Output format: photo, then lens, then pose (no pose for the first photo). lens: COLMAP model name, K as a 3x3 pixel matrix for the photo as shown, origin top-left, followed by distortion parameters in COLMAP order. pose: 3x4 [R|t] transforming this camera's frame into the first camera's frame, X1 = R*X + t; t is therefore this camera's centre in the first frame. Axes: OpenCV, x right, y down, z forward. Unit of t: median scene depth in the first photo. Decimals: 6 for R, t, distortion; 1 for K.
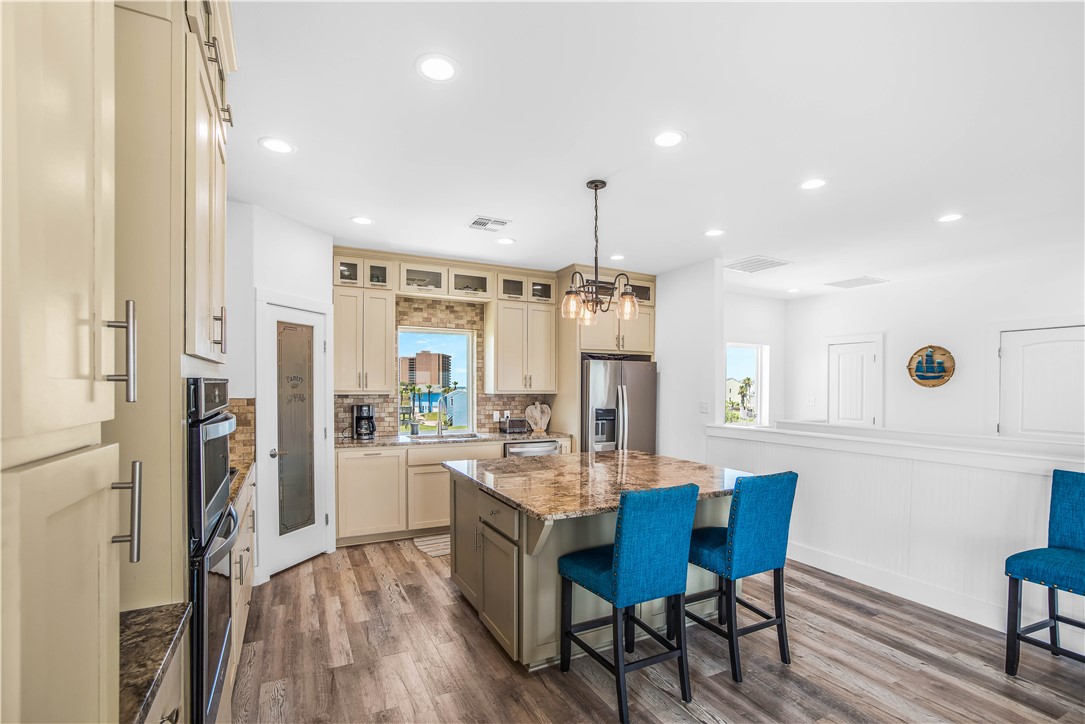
lens RADIAL K [[479.6, 0, 524.5], [0, 479.6, 383.9], [0, 0, 1]] dist [-0.049492, 0.012541]
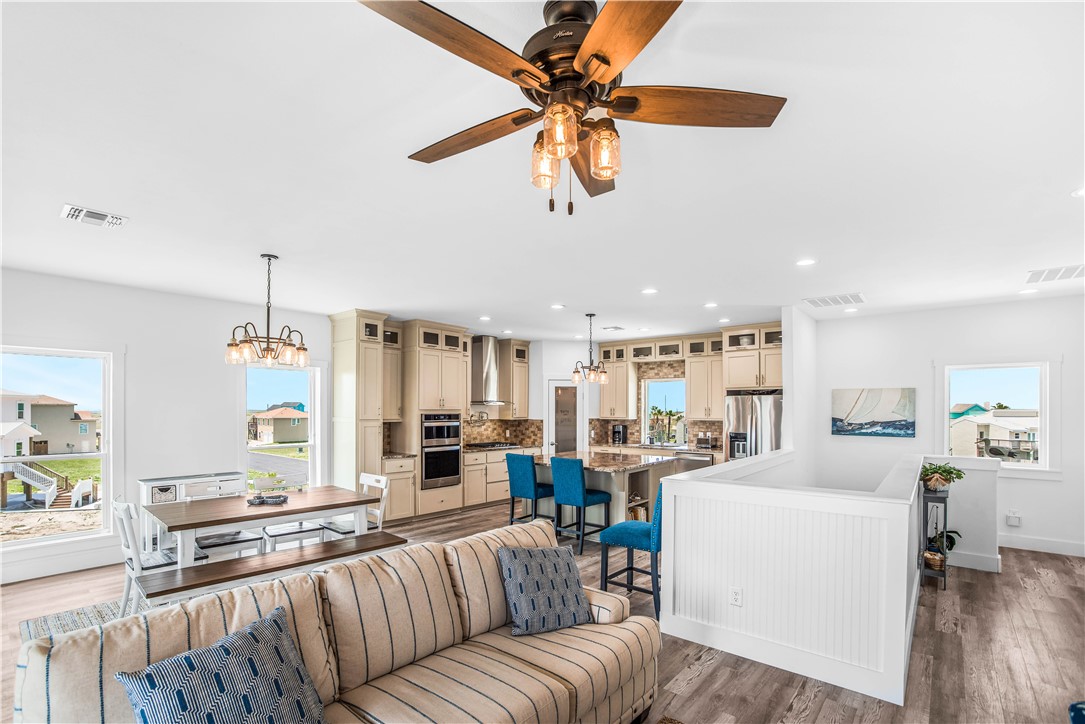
lens RADIAL K [[479.6, 0, 517.3], [0, 479.6, 417.8], [0, 0, 1]] dist [-0.049492, 0.012541]
pose [[0.343007, 0.008801, -0.939292, 1.164016], [0.008739, 0.999883, 0.012560, -0.010076], [0.939292, -0.012517, 0.342890, -0.007241]]
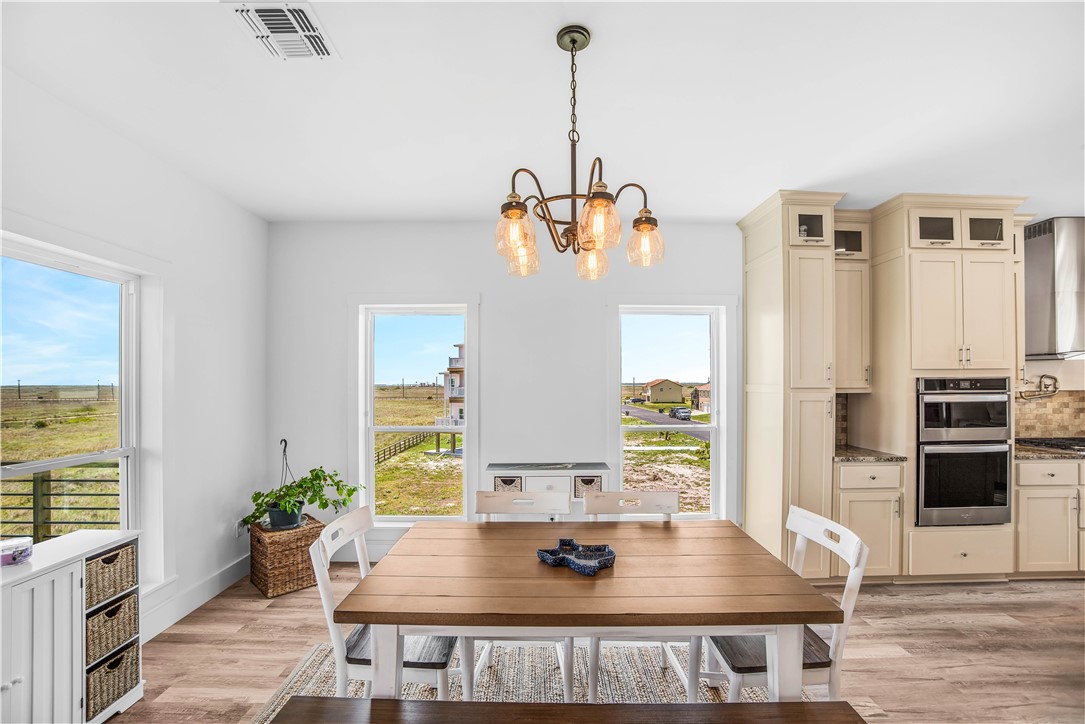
lens RADIAL K [[479.6, 0, 556.2], [0, 479.6, 383.4], [0, 0, 1]] dist [-0.049492, 0.012541]
pose [[-0.423113, -0.006133, -0.906056, 0.611569], [0.010972, 0.999869, -0.011892, 0.004084], [0.906010, -0.014973, -0.422991, 0.016273]]
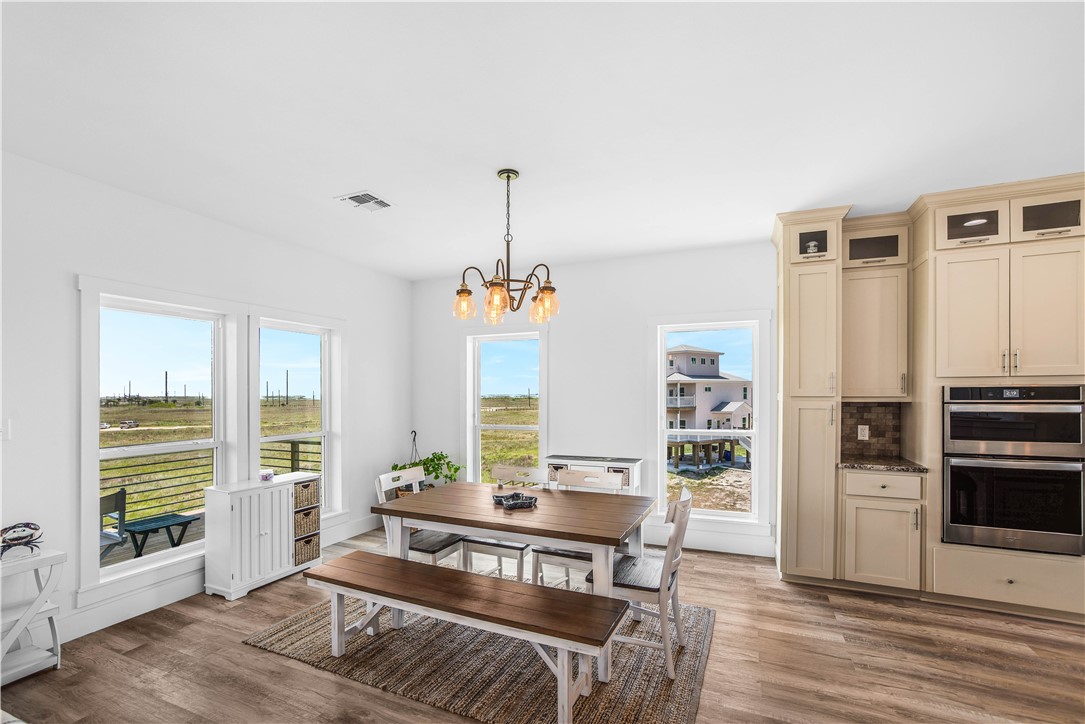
lens RADIAL K [[479.6, 0, 523.7], [0, 479.6, 395.1], [0, 0, 1]] dist [-0.049492, 0.012541]
pose [[-0.772740, 0.000047, -0.634723, 0.632277], [0.008054, 0.999920, -0.009731, 0.007551], [0.634672, -0.012632, -0.772678, 0.345534]]
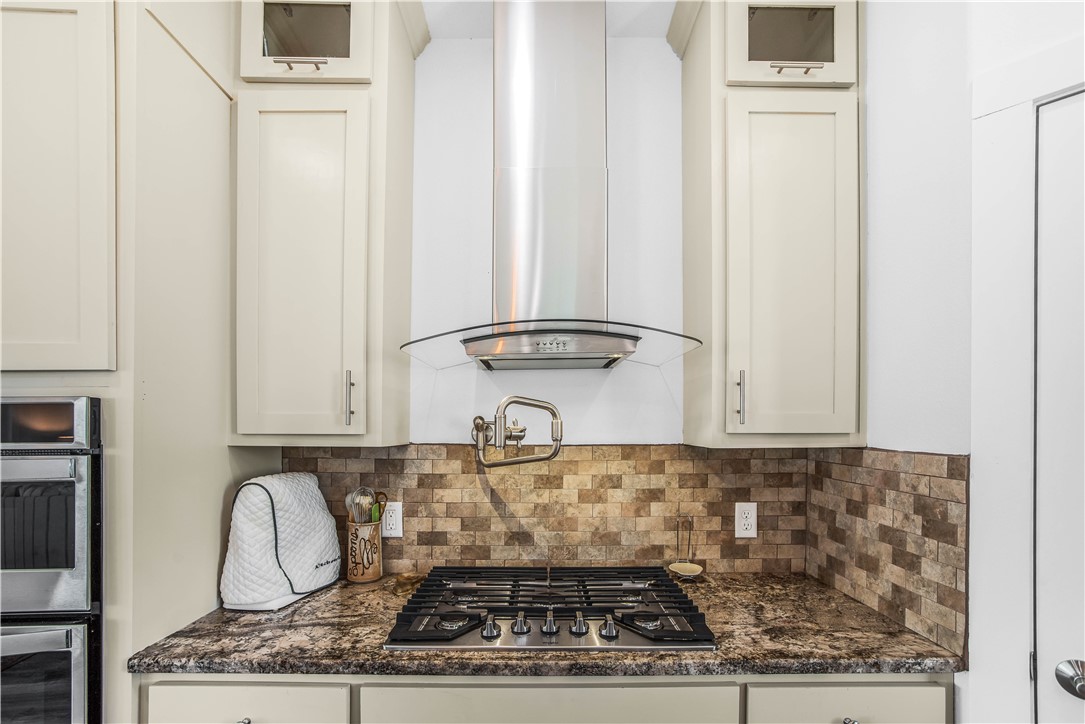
lens RADIAL K [[479.6, 0, 547.1], [0, 479.6, 439.5], [0, 0, 1]] dist [-0.049492, 0.012541]
pose [[-0.435401, 0.005786, -0.900218, -0.217496], [0.003836, 0.999982, 0.004572, 0.011956], [0.900228, -0.001462, -0.435416, 0.617104]]
